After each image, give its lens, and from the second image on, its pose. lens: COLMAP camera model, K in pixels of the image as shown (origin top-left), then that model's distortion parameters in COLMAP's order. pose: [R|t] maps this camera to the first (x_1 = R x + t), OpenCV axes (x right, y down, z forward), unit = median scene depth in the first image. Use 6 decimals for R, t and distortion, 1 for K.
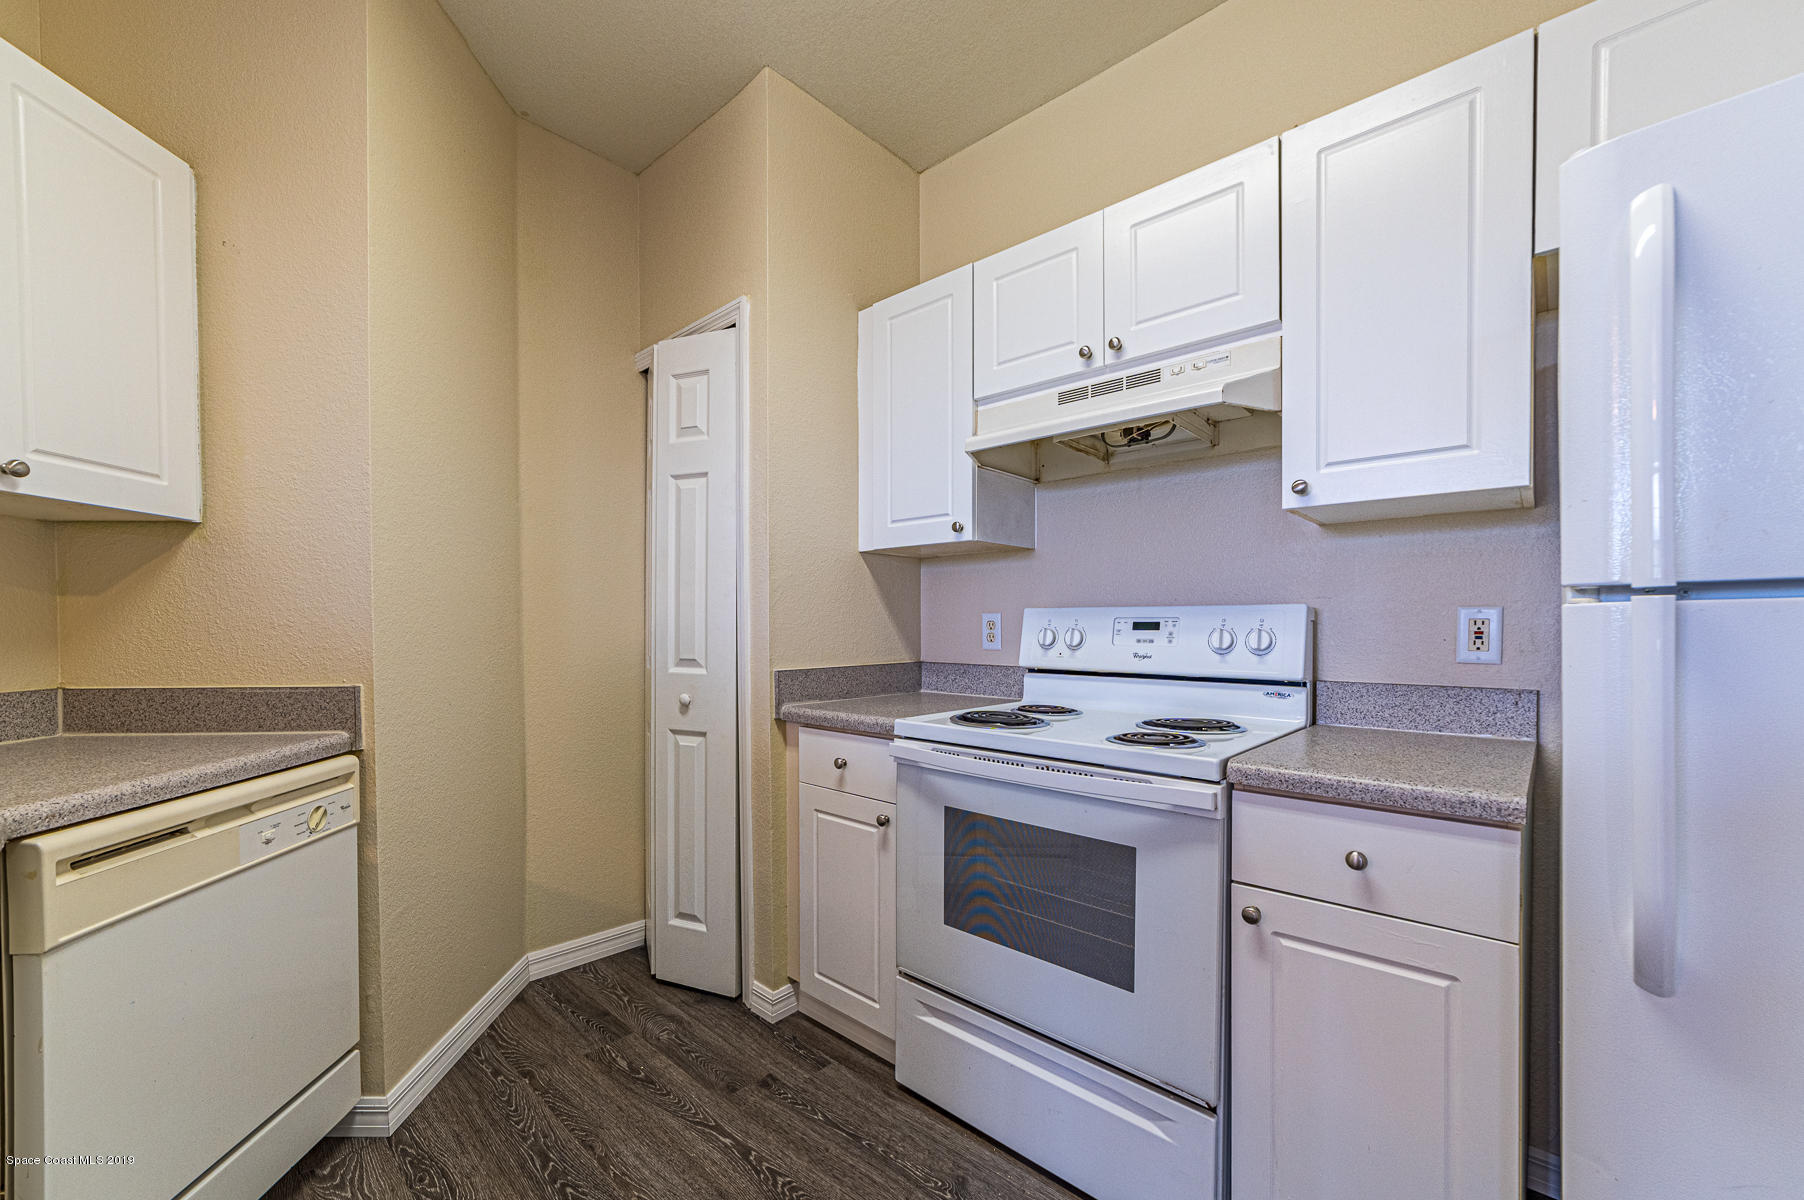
lens RADIAL K [[708.2, 0, 874.4], [0, 708.2, 643.2], [0, 0, 1]] dist [-0.015101, 0.005420]
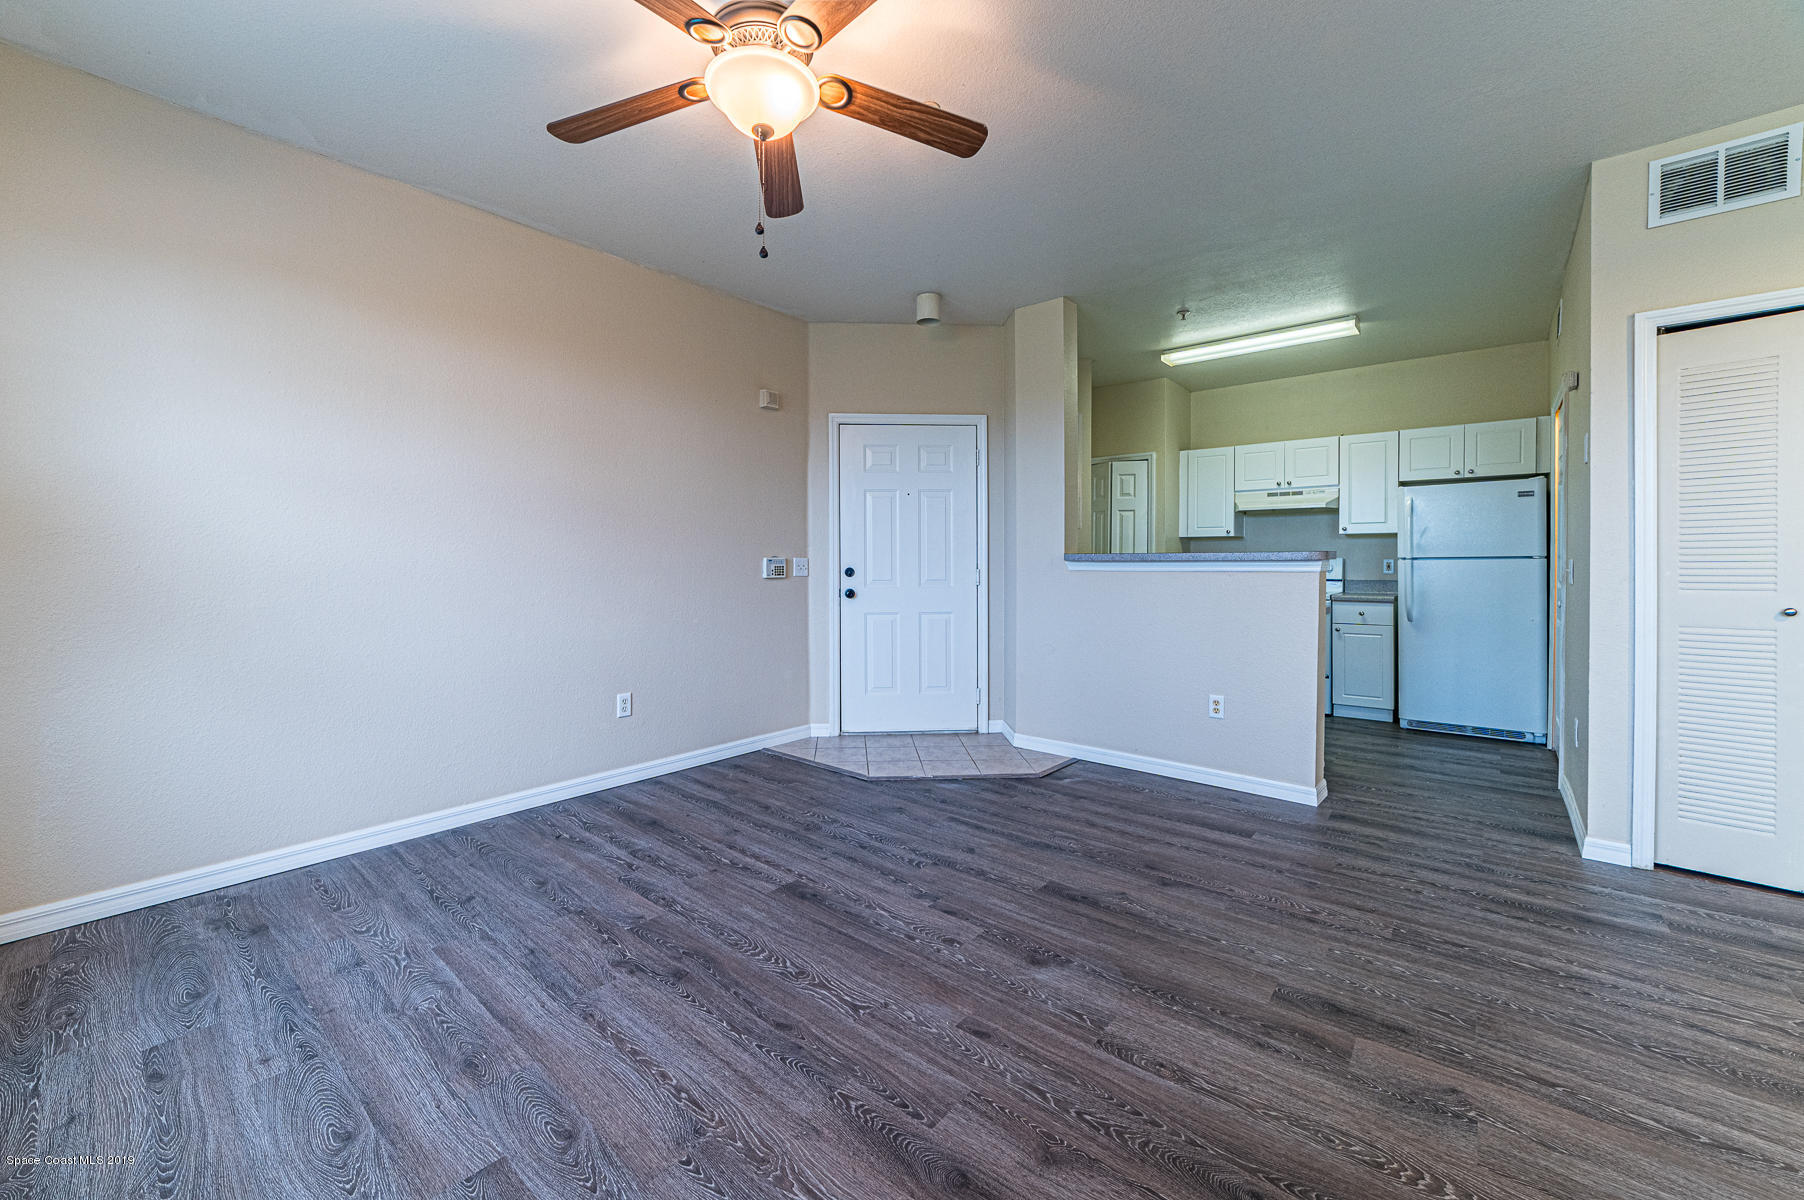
lens RADIAL K [[708.2, 0, 874.0], [0, 708.2, 576.8], [0, 0, 1]] dist [-0.015101, 0.005420]
pose [[0.998877, -0.000814, 0.047377, -1.971441], [0.000955, 0.999995, -0.002955, 0.050449], [-0.047374, 0.002997, 0.998873, -2.502626]]
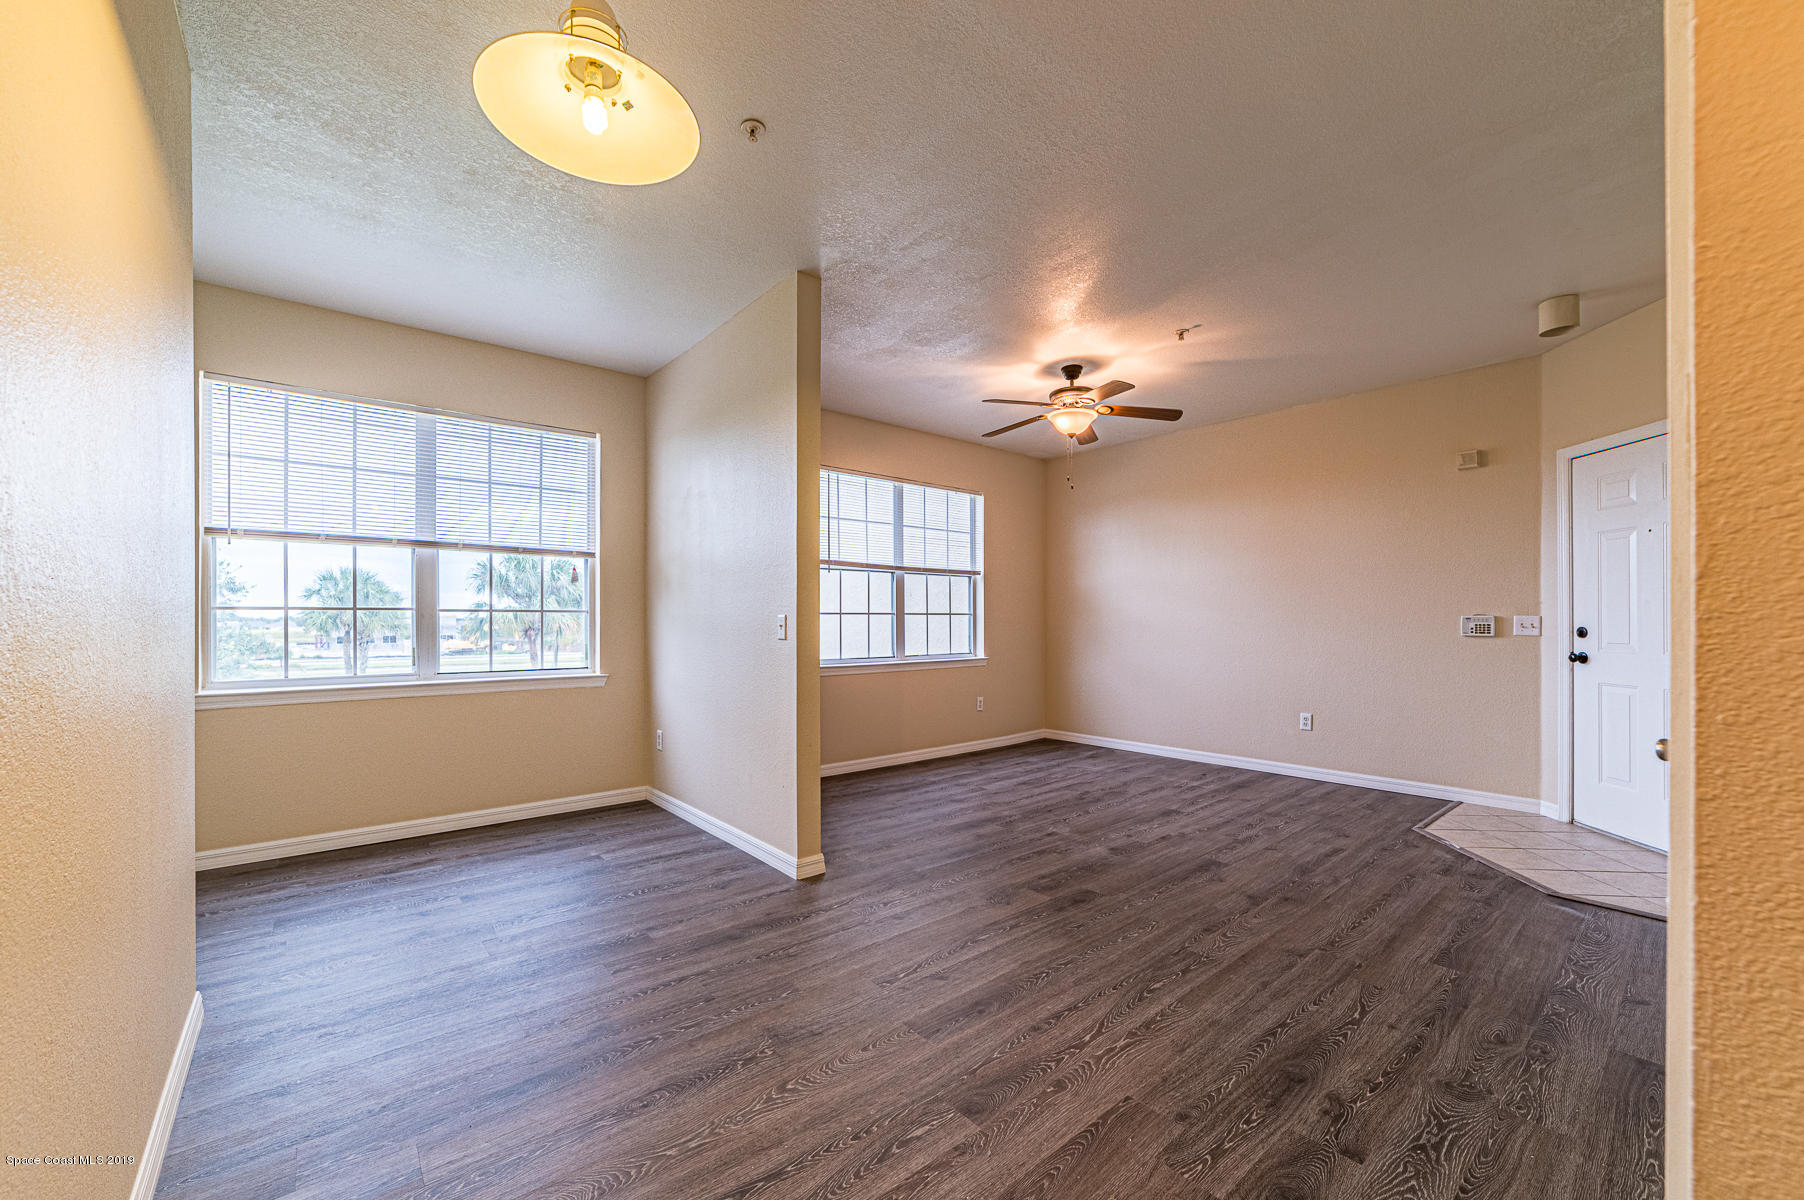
lens RADIAL K [[708.2, 0, 920.3], [0, 708.2, 623.2], [0, 0, 1]] dist [-0.015101, 0.005420]
pose [[-0.082977, 0.005719, -0.996535, 0.785895], [-0.023394, 0.999697, 0.007685, 0.025441], [0.996277, 0.023951, -0.082818, -1.637255]]
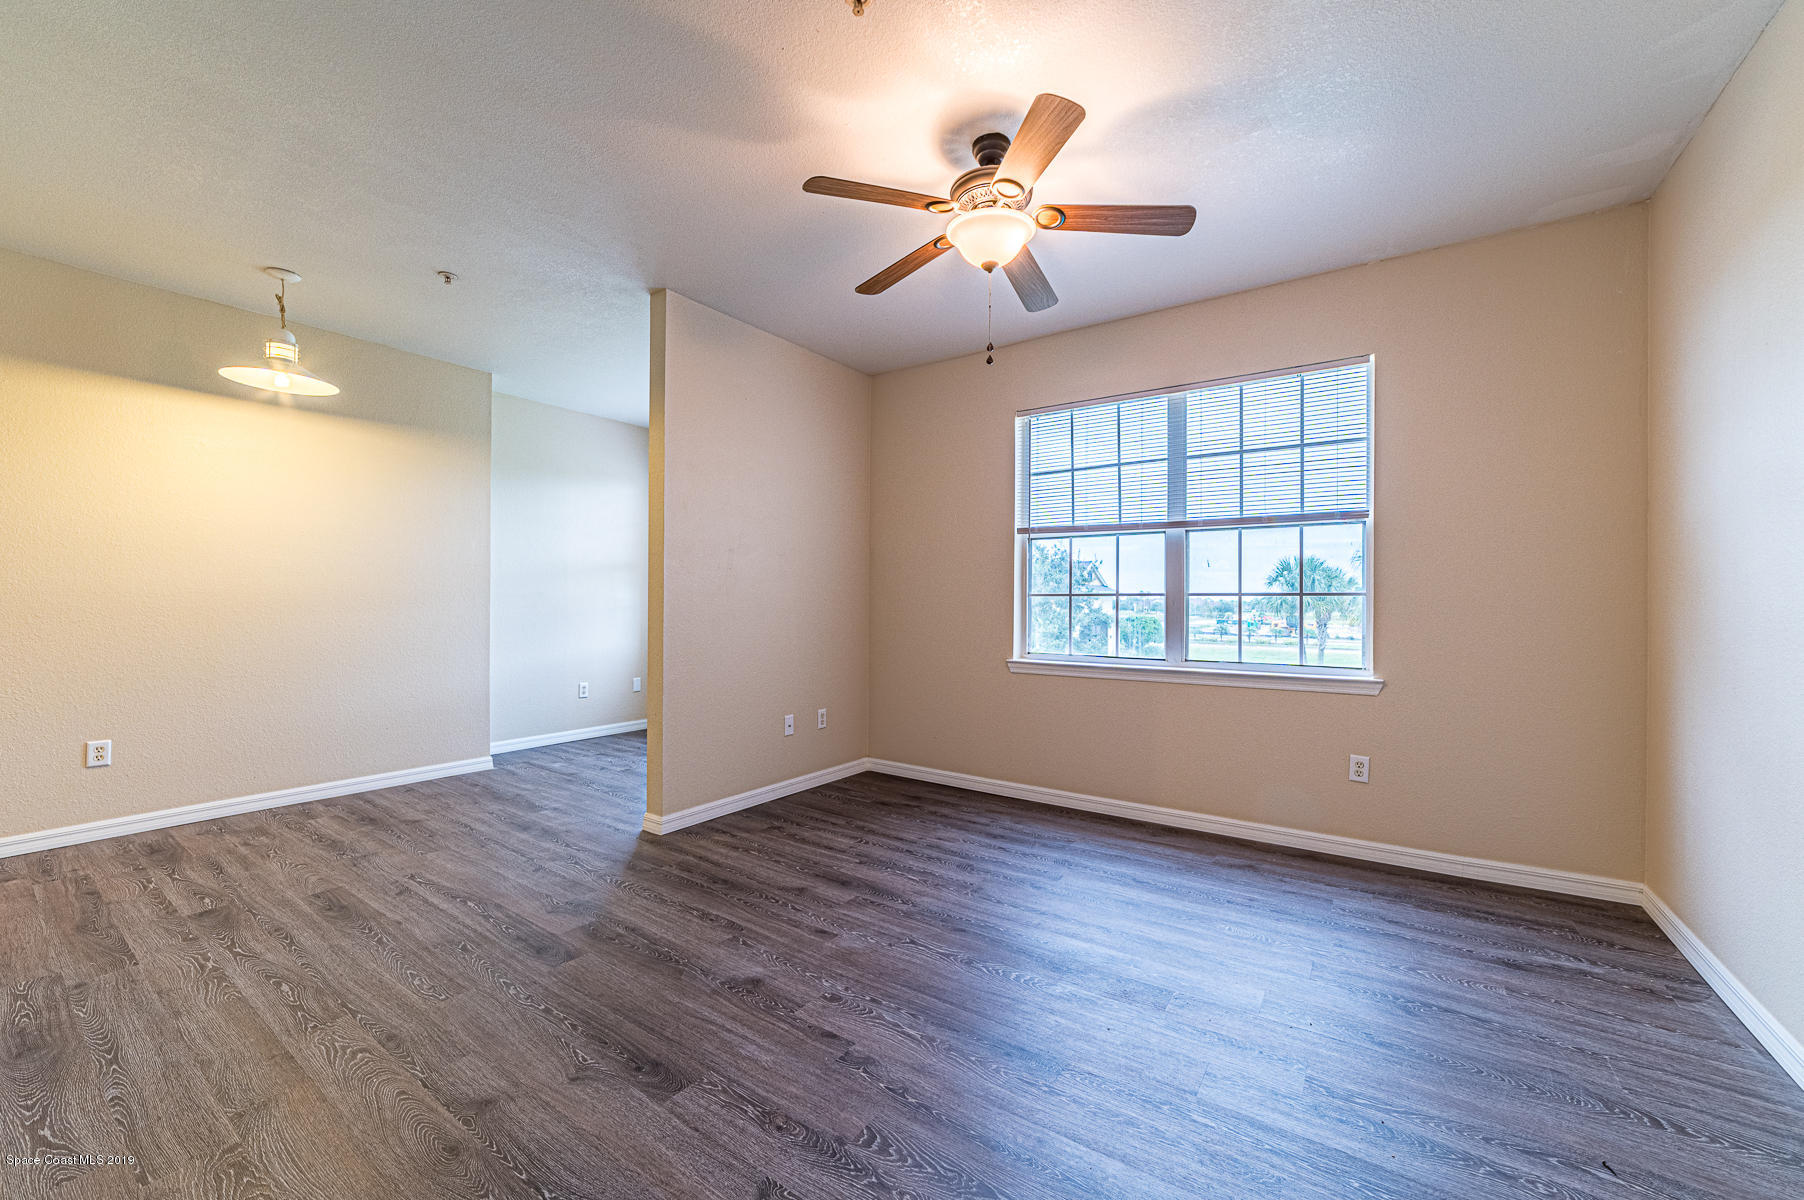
lens RADIAL K [[708.2, 0, 881.6], [0, 708.2, 593.5], [0, 0, 1]] dist [-0.015101, 0.005420]
pose [[-0.989793, -0.004918, -0.142426, -1.646734], [-0.006532, 0.999920, 0.010868, -0.016353], [0.142361, 0.011687, -0.989746, 0.251248]]
